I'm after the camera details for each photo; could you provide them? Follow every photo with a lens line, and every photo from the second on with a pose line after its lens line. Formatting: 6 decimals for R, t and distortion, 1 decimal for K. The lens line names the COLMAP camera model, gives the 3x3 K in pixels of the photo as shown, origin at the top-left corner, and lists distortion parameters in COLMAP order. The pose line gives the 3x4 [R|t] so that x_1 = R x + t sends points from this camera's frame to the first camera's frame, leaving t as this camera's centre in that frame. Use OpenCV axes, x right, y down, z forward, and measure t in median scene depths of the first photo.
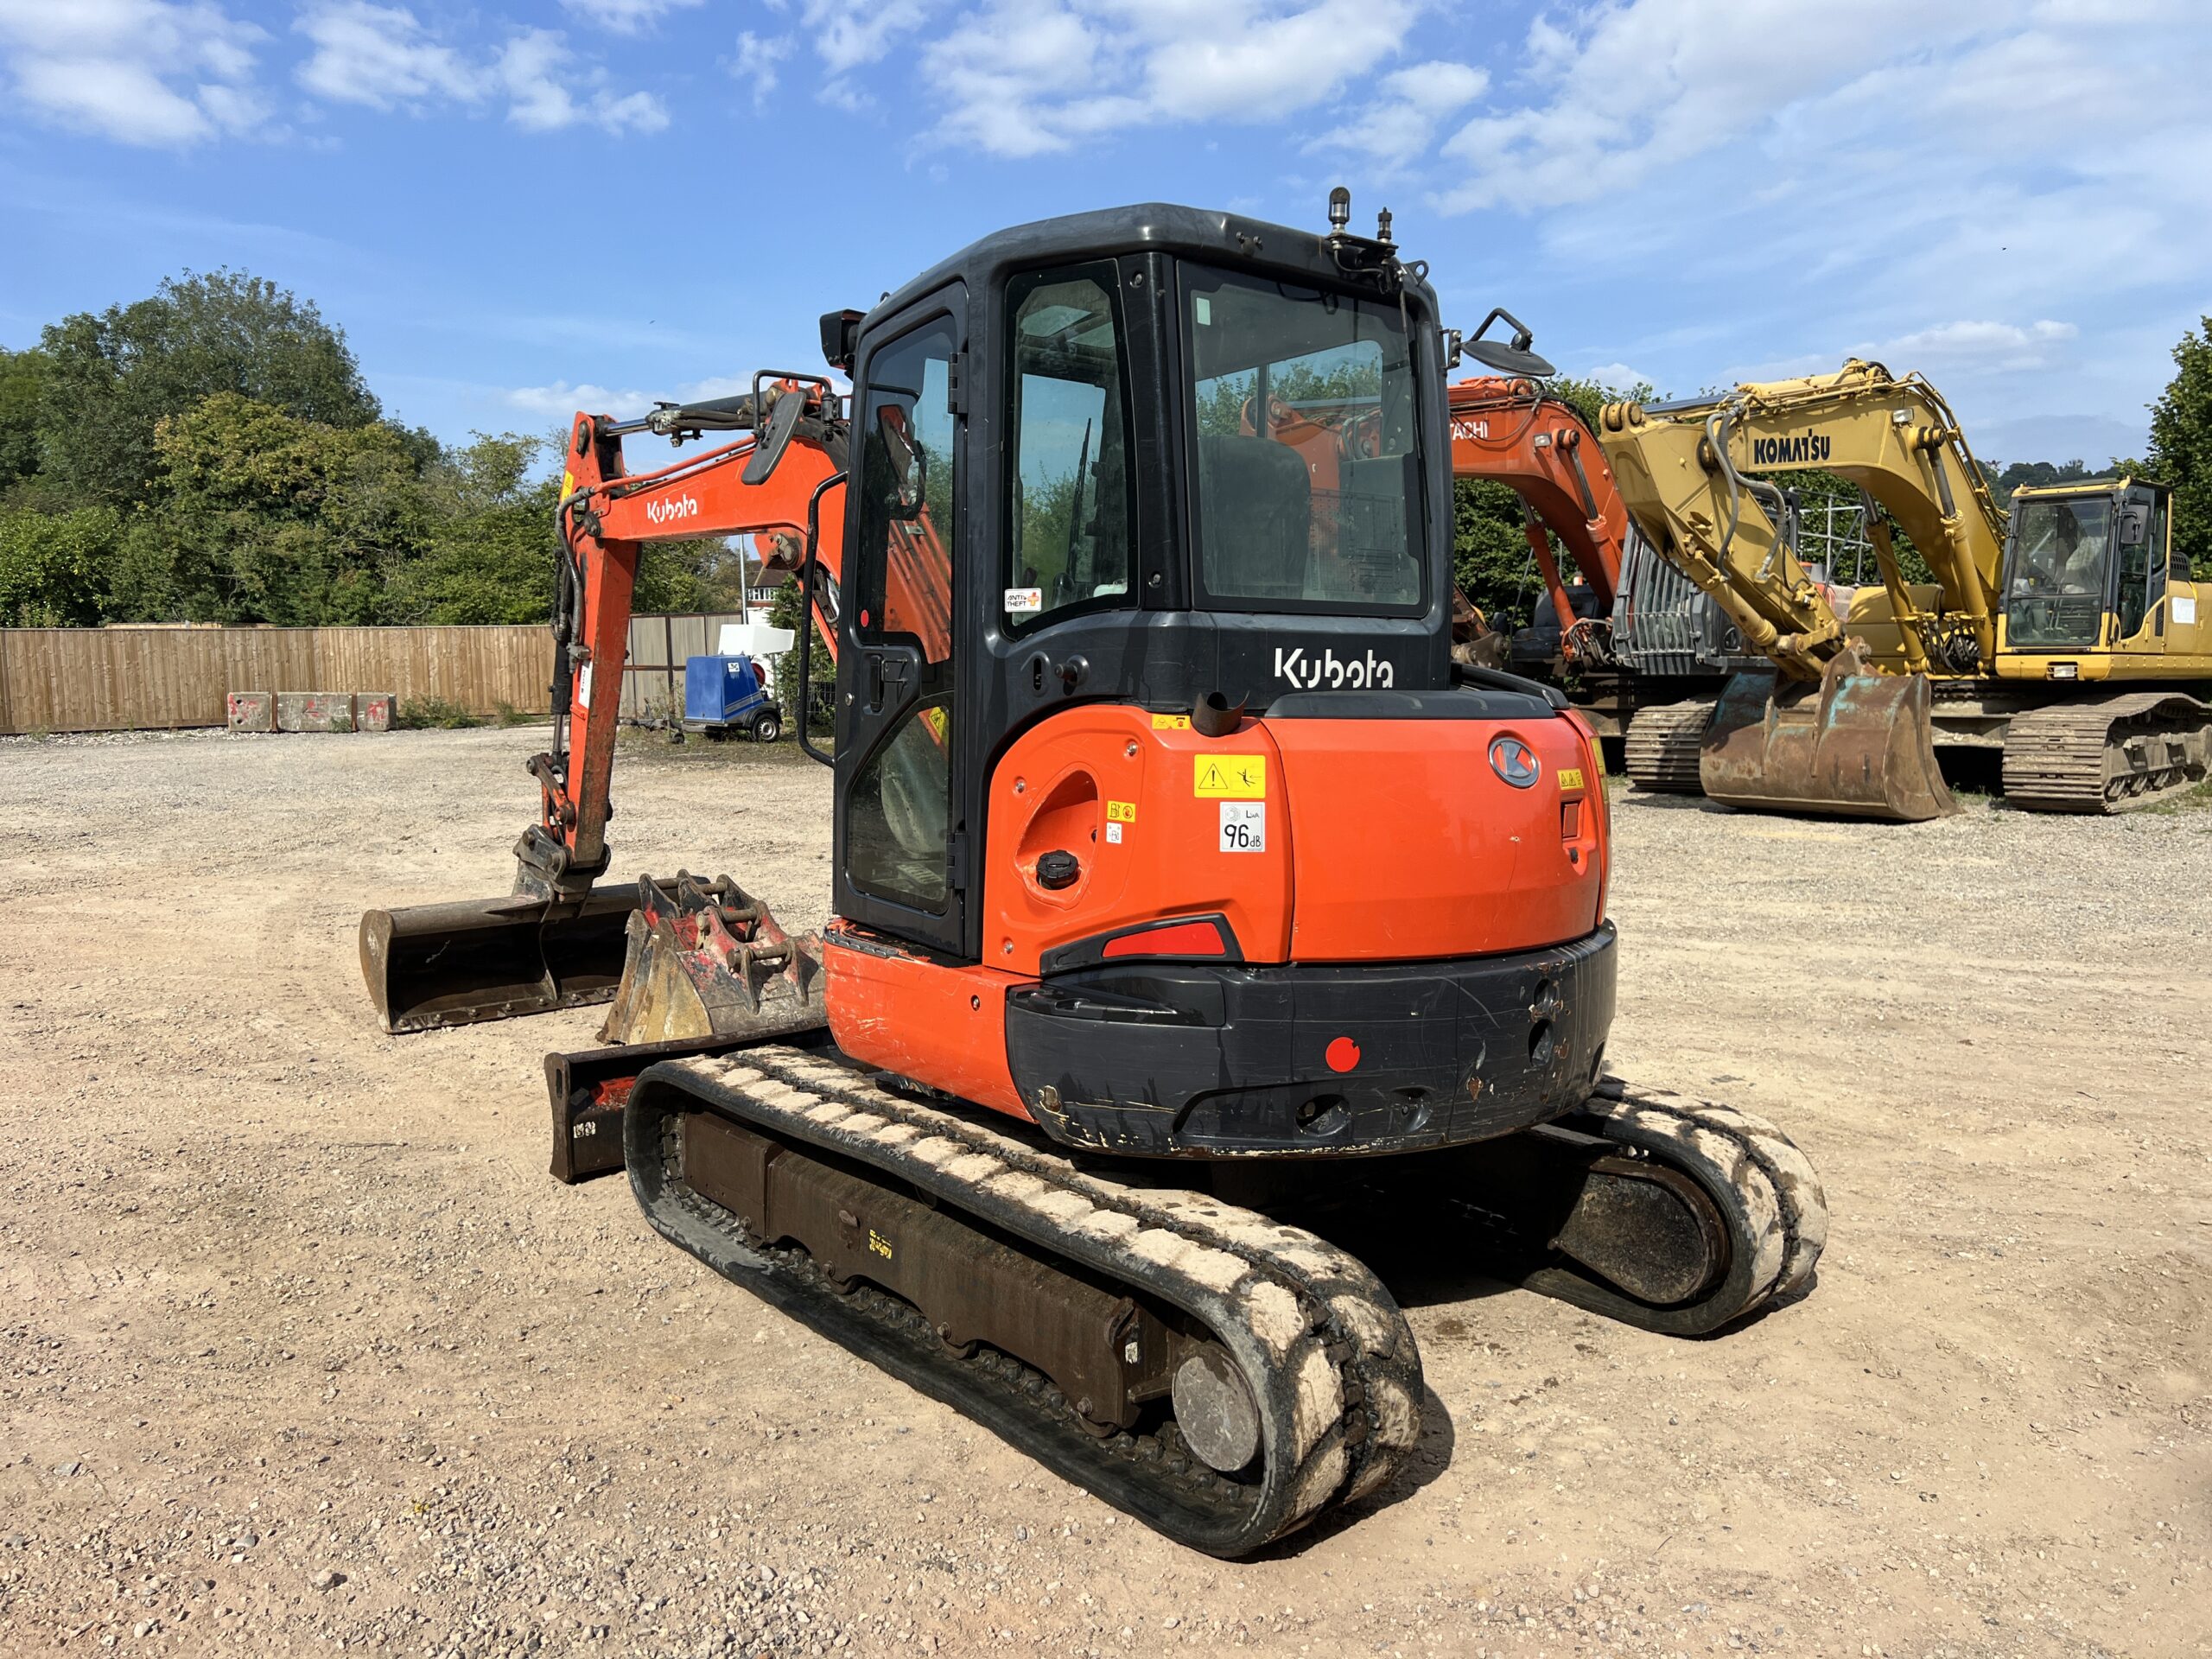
lens RADIAL K [[1649.6, 0, 1084.7], [0, 1649.6, 834.6], [0, 0, 1]] dist [0.060307, -0.068410]
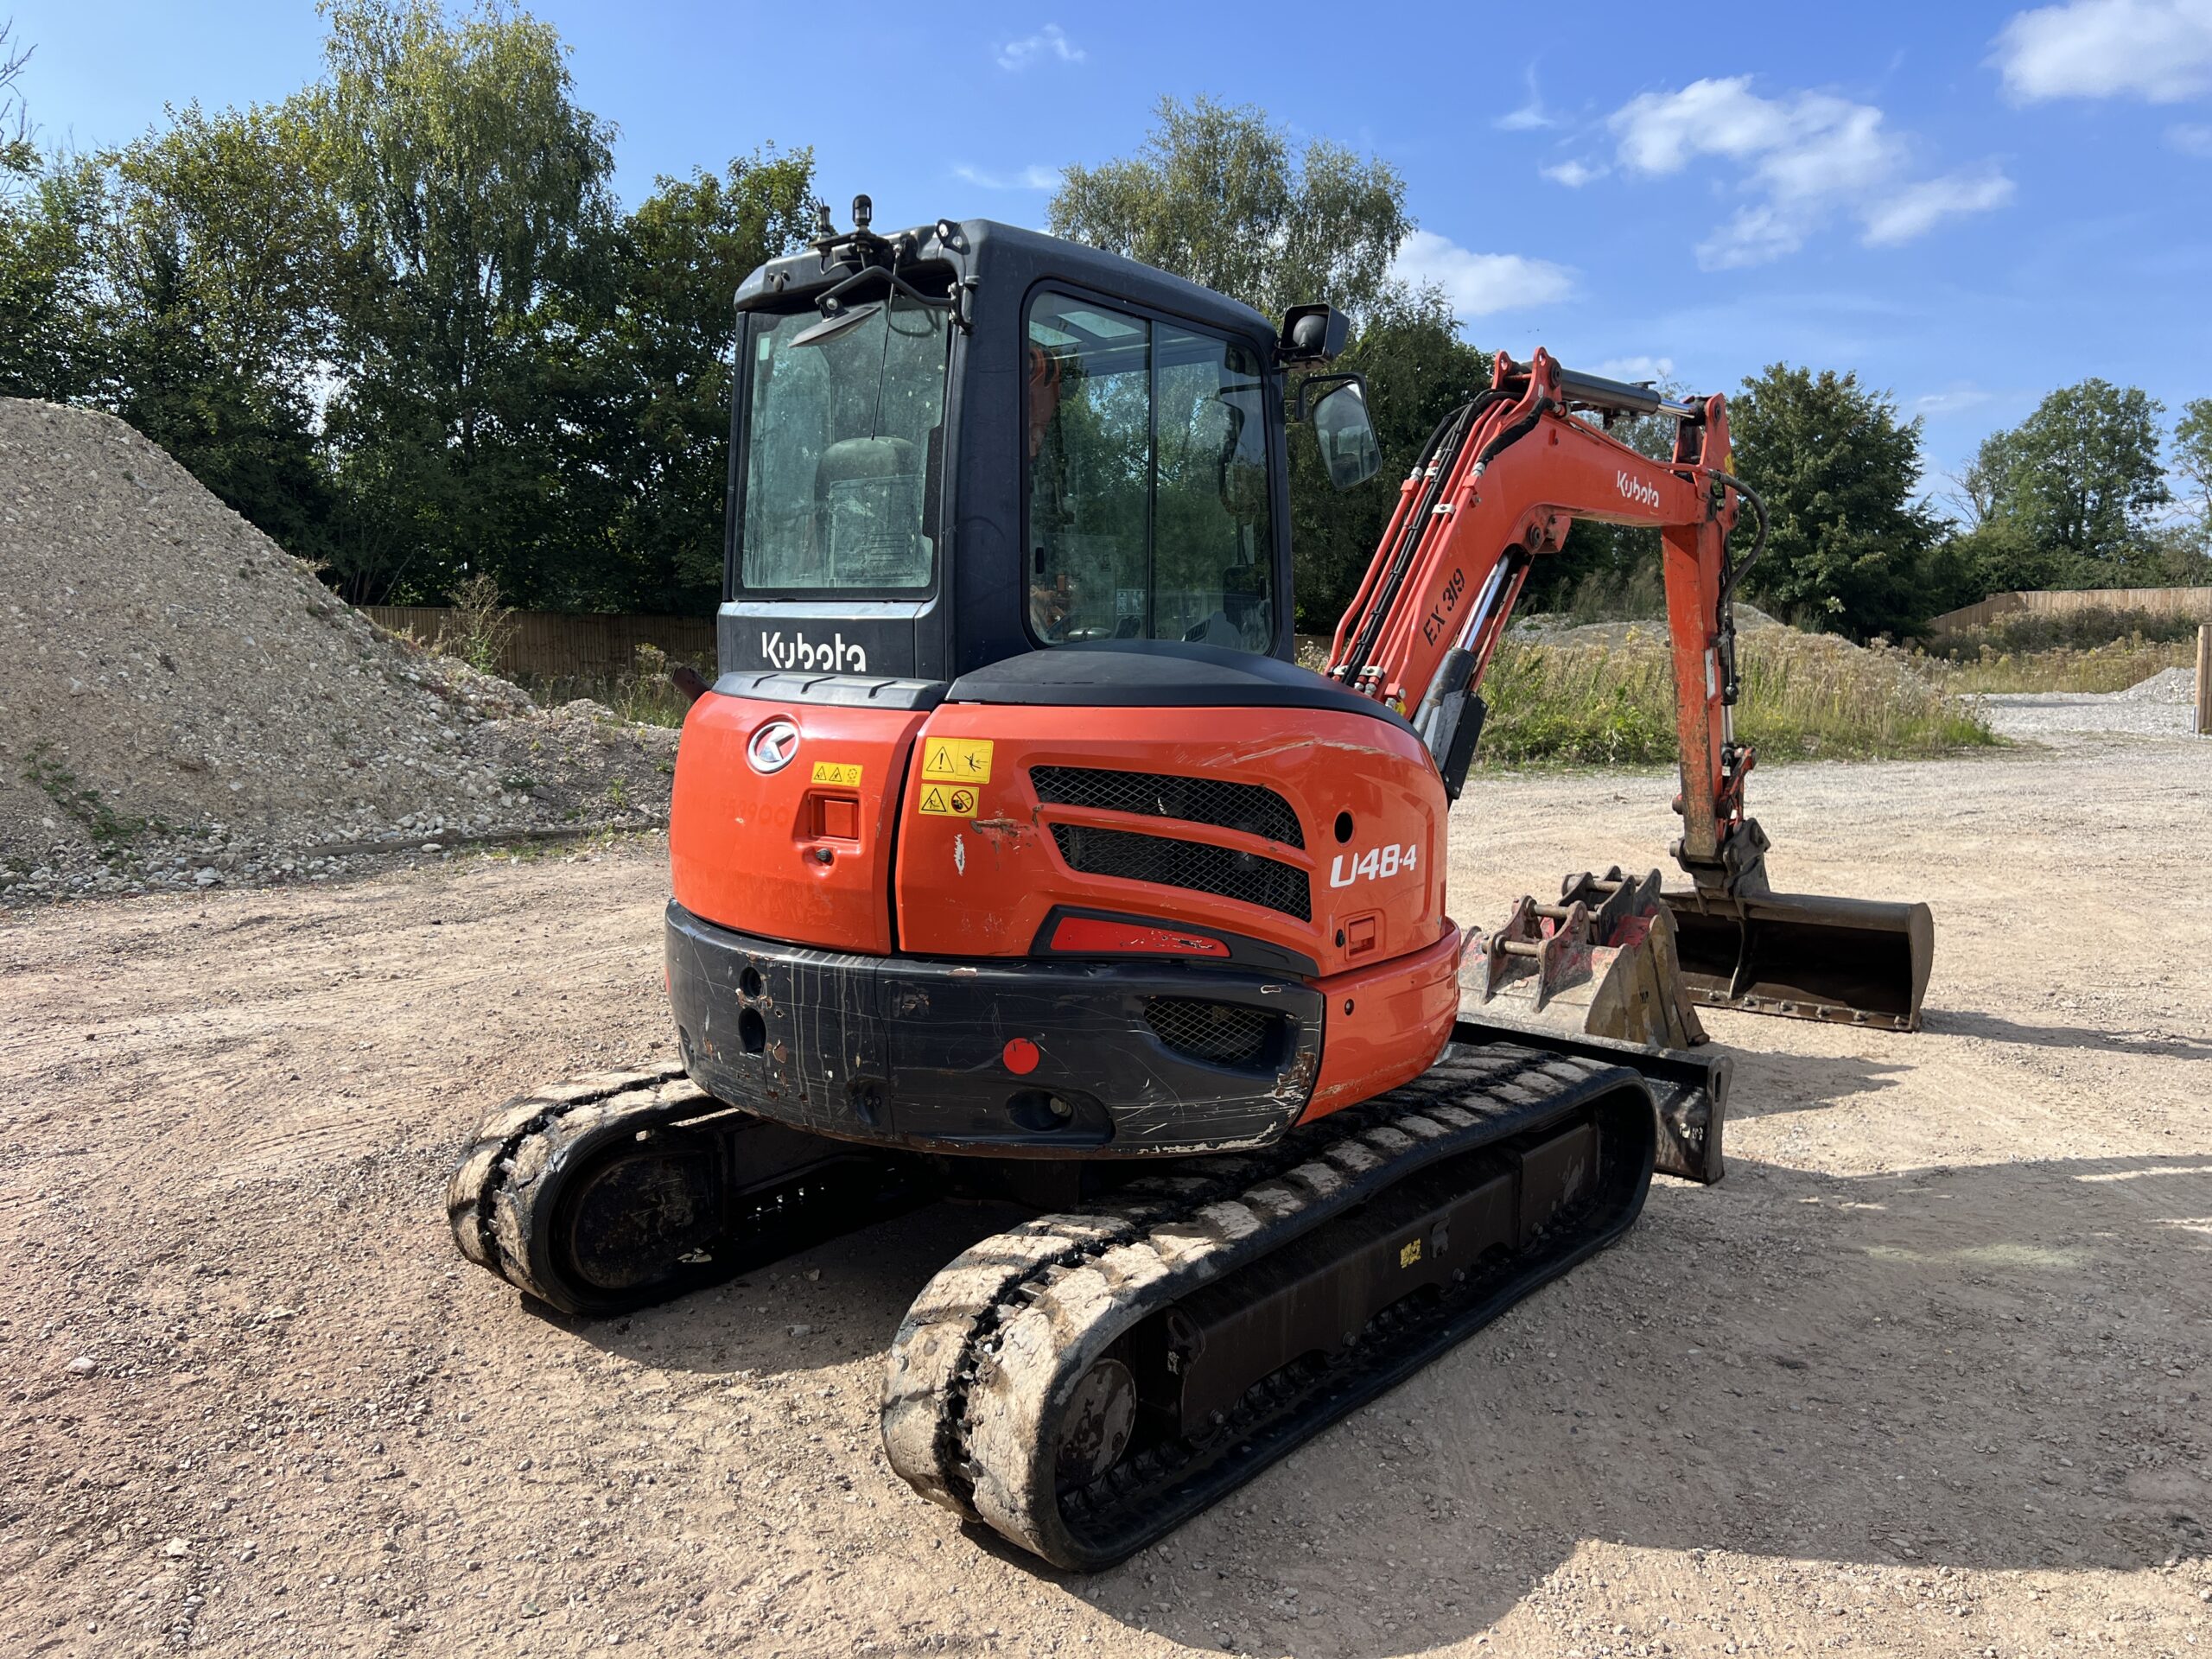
lens RADIAL K [[1649.6, 0, 1096.3], [0, 1649.6, 832.0], [0, 0, 1]] dist [0.060307, -0.068410]
pose [[0.141343, 0.111702, -0.983639, 0.148361], [-0.110169, 0.989217, 0.096505, -0.012909], [0.983811, 0.094726, 0.152125, 0.122729]]
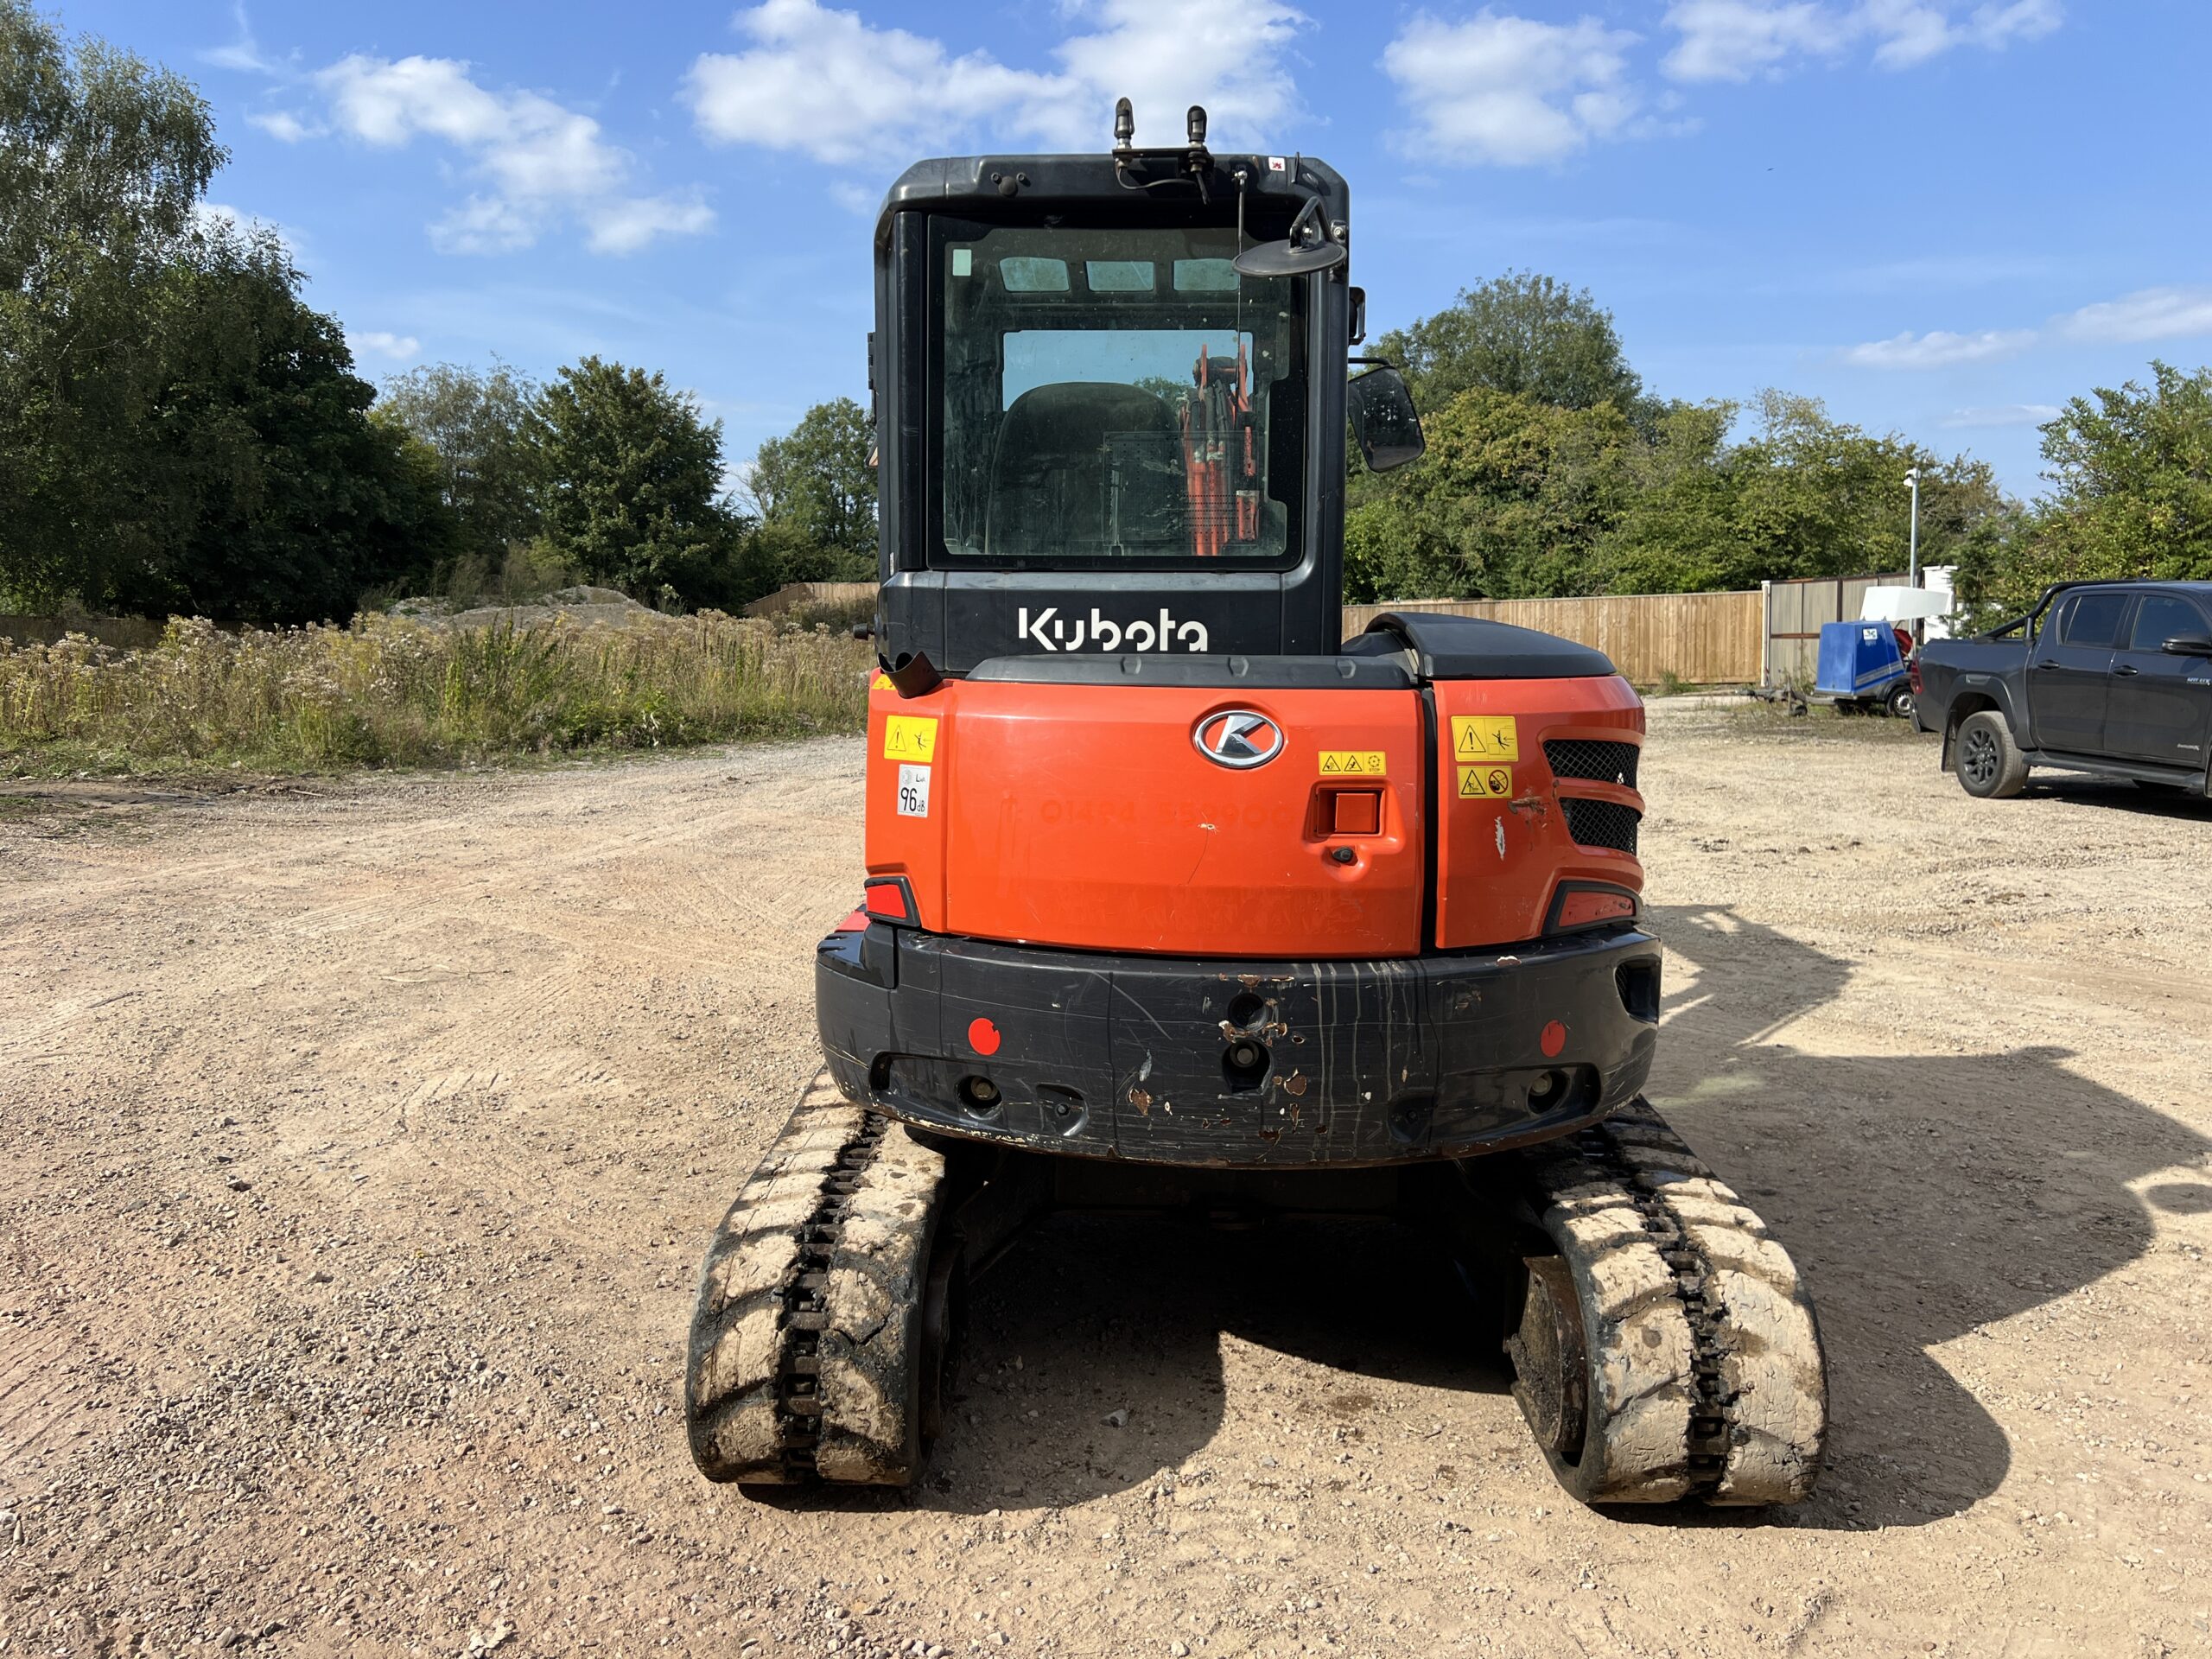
lens RADIAL K [[1649.6, 0, 1103.1], [0, 1649.6, 835.6], [0, 0, 1]] dist [0.060307, -0.068410]
pose [[0.742699, 0.078125, -0.665053, 0.091503], [-0.065717, 0.996880, 0.043716, -0.003105], [0.666393, 0.011237, 0.745516, 0.037369]]
